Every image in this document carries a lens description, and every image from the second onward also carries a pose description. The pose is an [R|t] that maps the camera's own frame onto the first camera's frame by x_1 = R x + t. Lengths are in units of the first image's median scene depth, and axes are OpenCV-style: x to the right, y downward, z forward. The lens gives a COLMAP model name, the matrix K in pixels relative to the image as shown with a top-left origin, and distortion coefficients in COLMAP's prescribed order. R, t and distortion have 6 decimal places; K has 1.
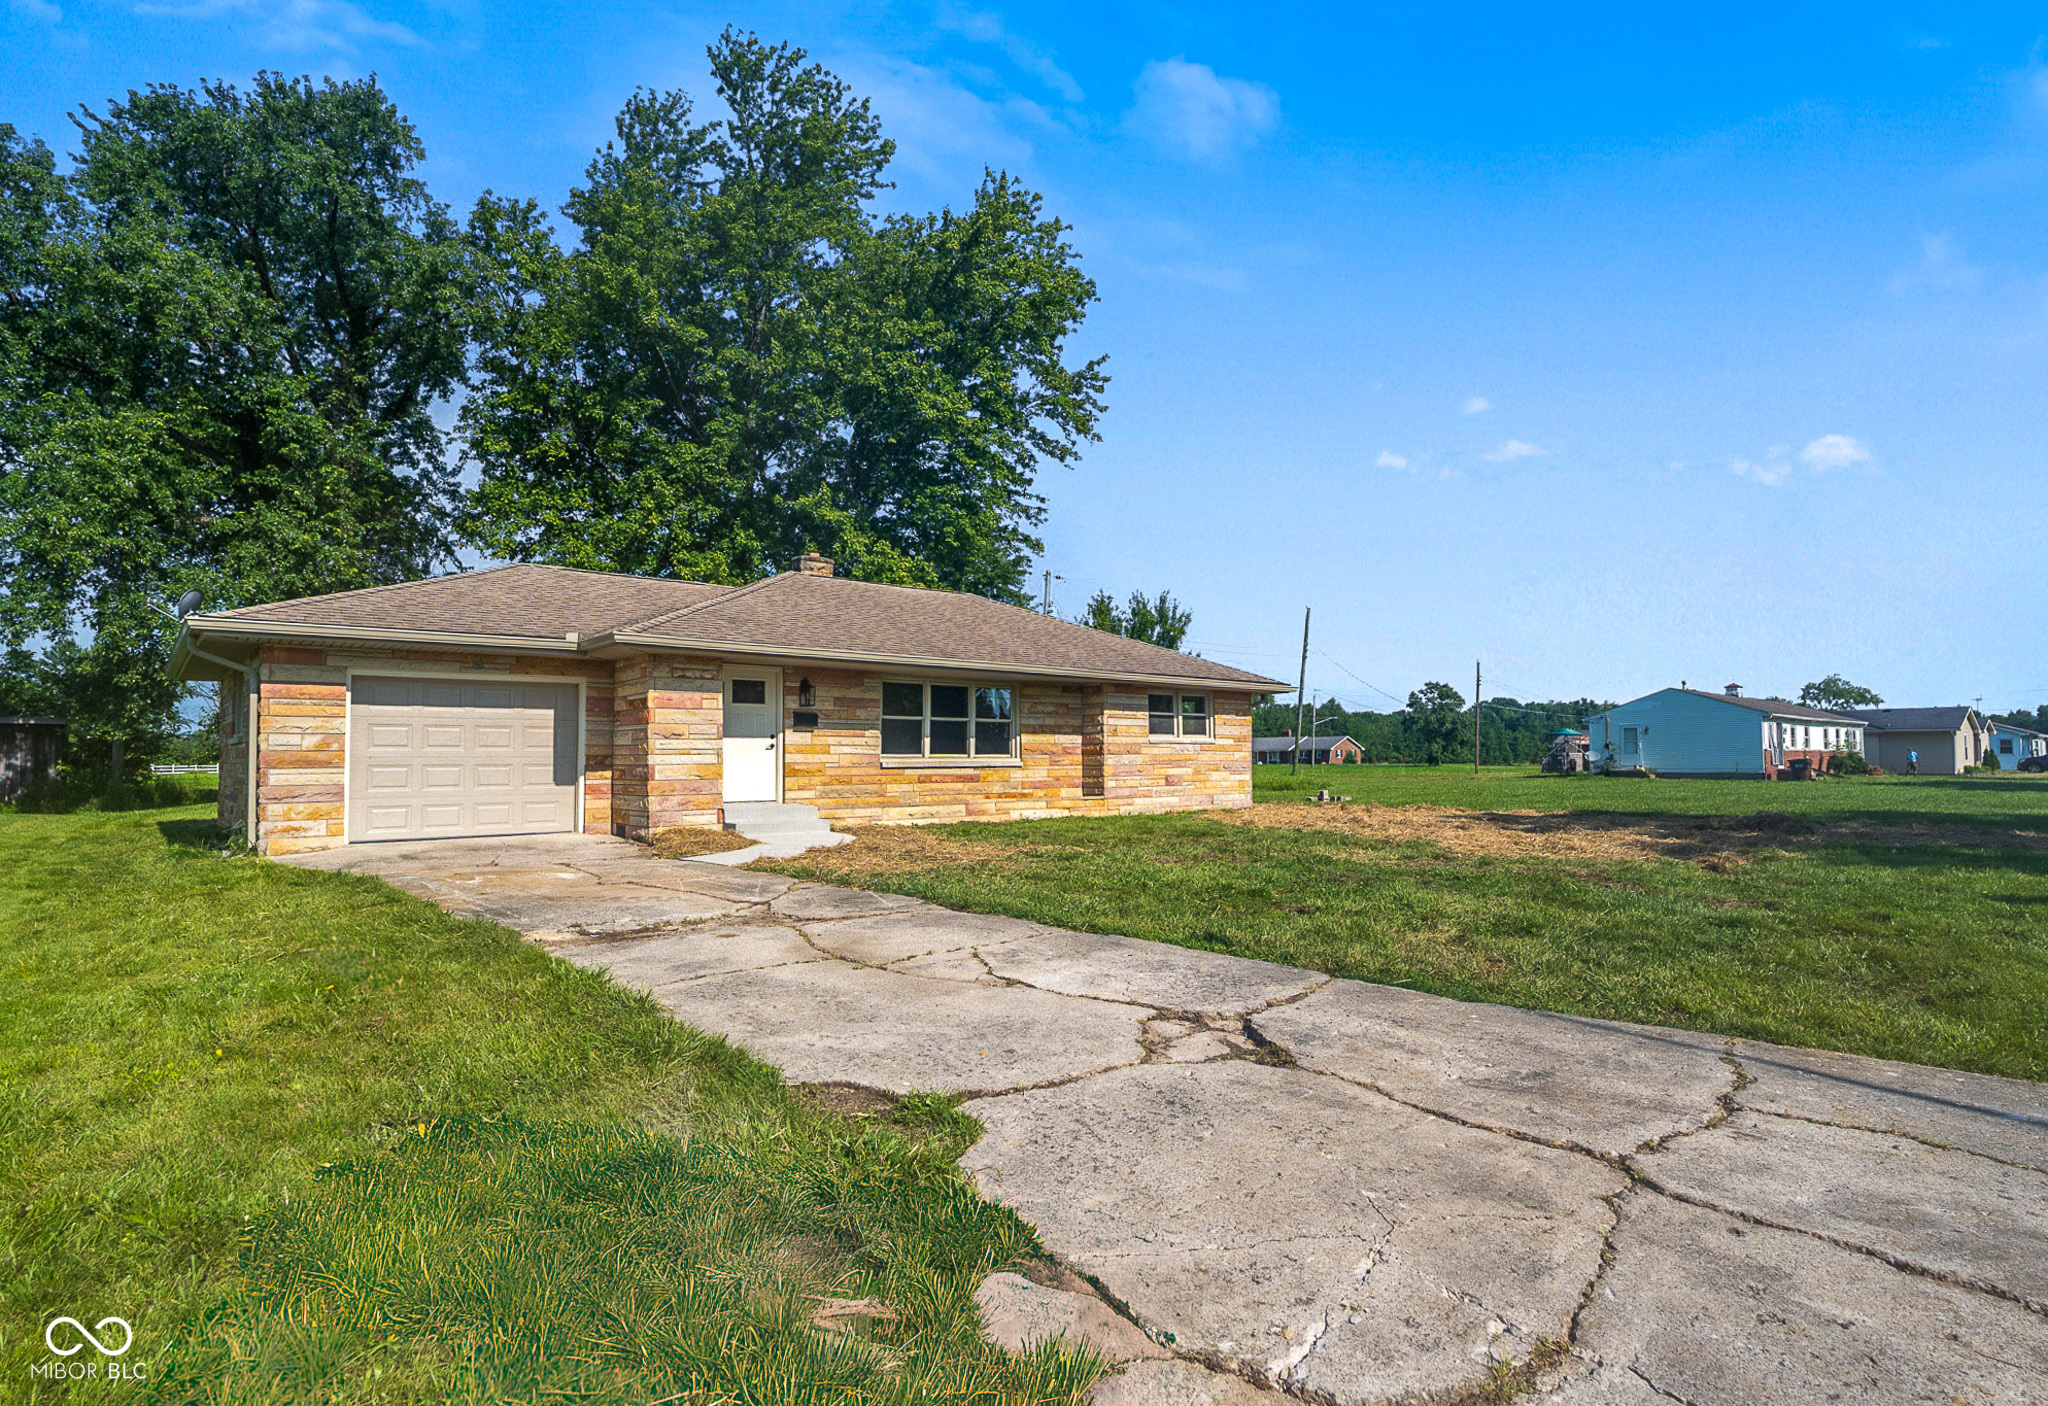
lens RADIAL K [[1116.4, 0, 1024.1], [0, 1116.4, 741.3], [0, 0, 1]] dist [-0.002139, -0.000569]
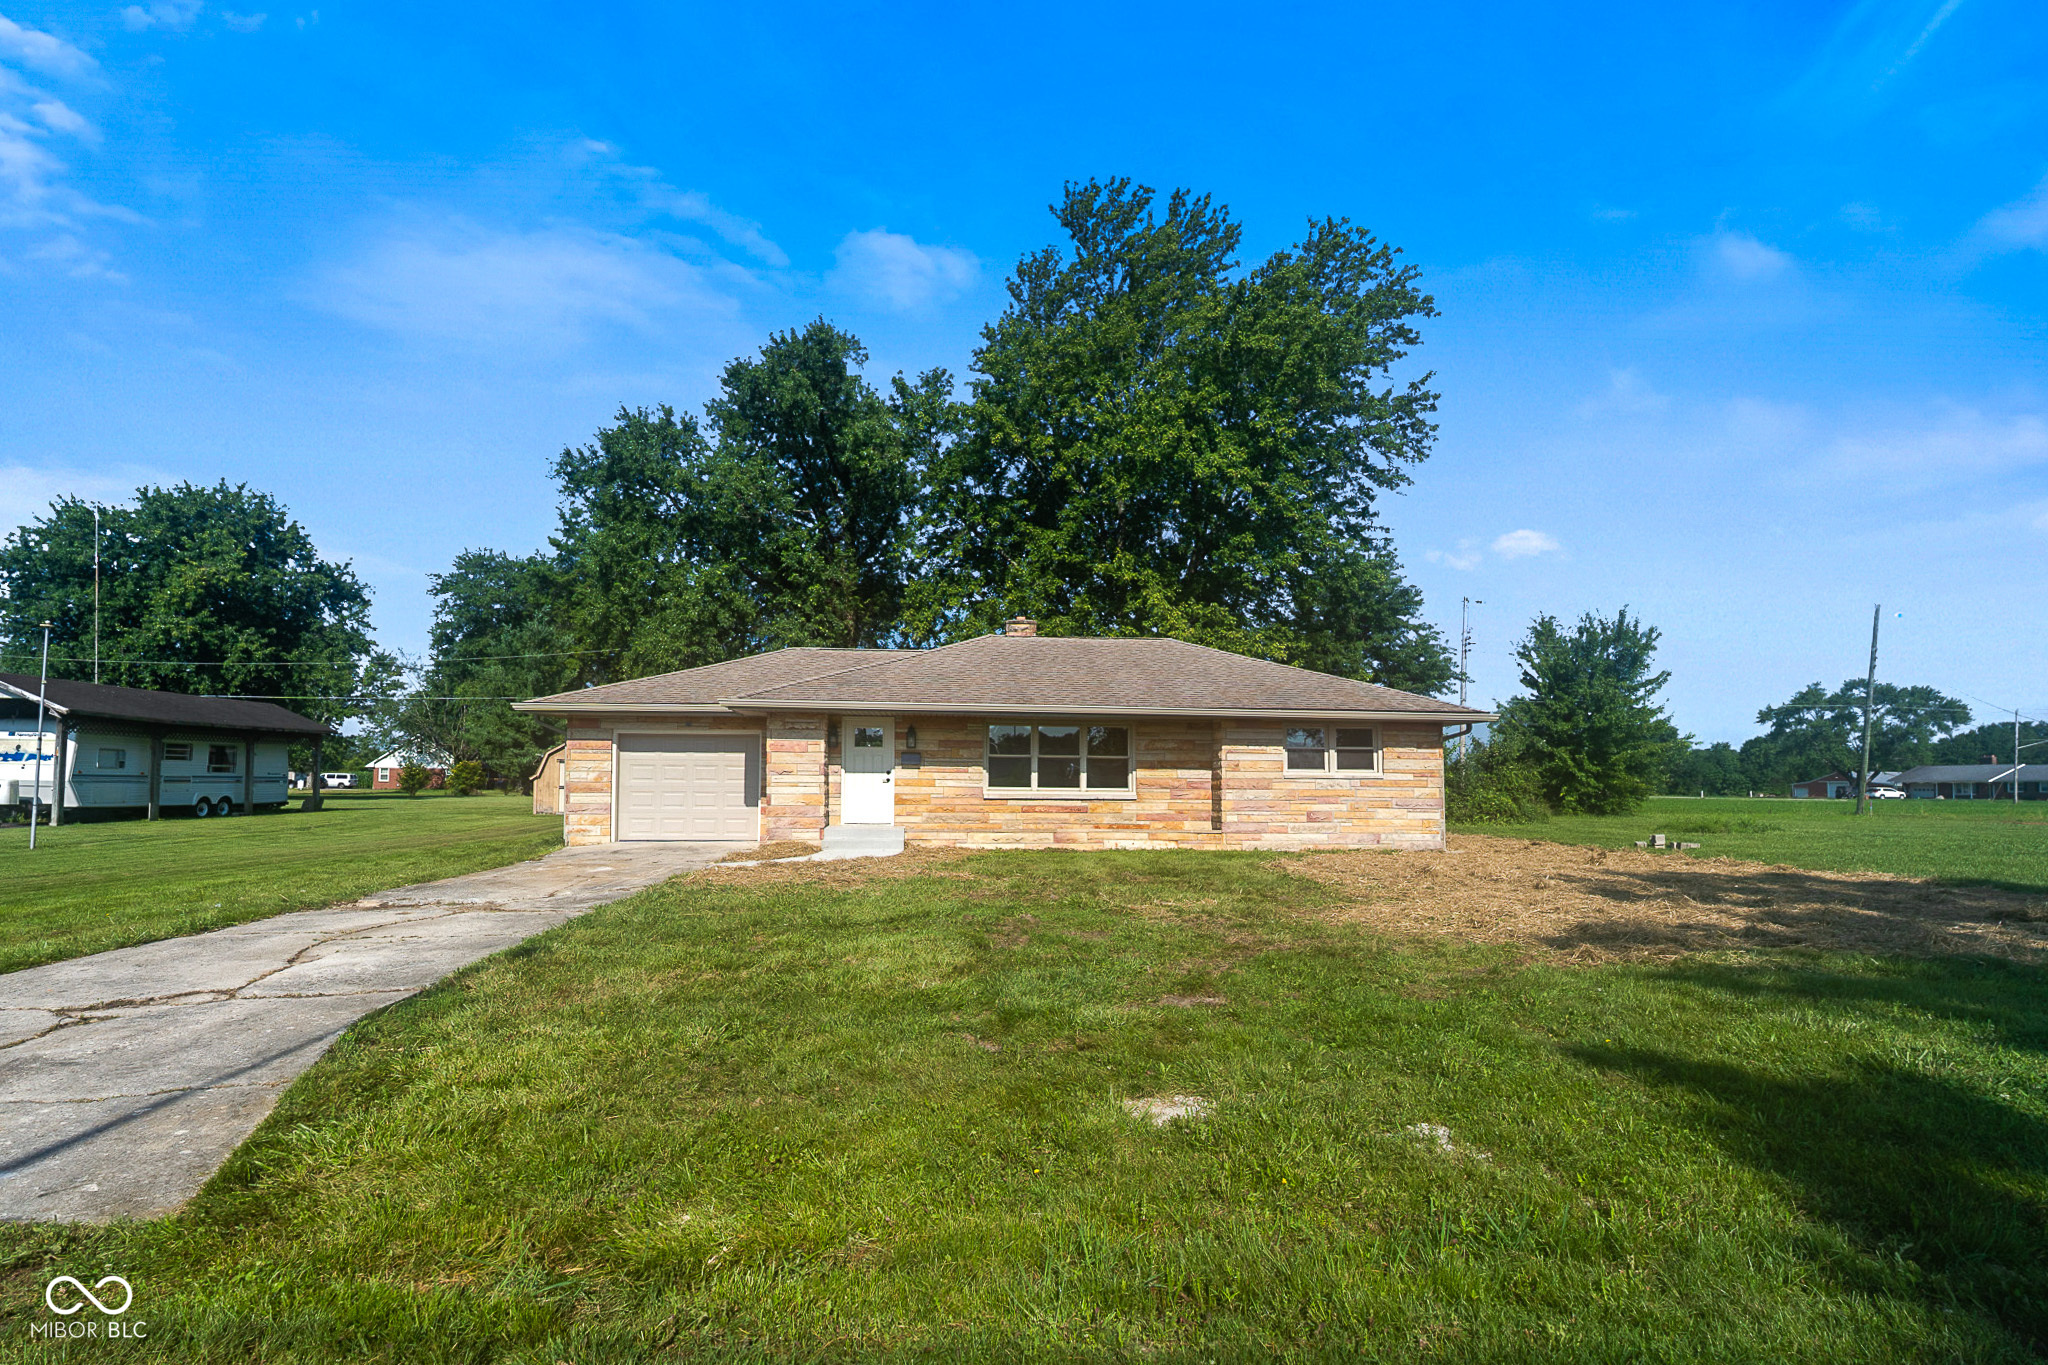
lens RADIAL K [[982.9, 0, 1023.5], [0, 982.9, 772.4], [0, 0, 1]] dist [-0.019200, 0.000035]
pose [[0.789442, 0.002727, -0.613819, 0.489517], [0.000045, 0.999990, 0.004501, -0.007916], [0.613825, -0.003581, 0.789434, 0.187317]]
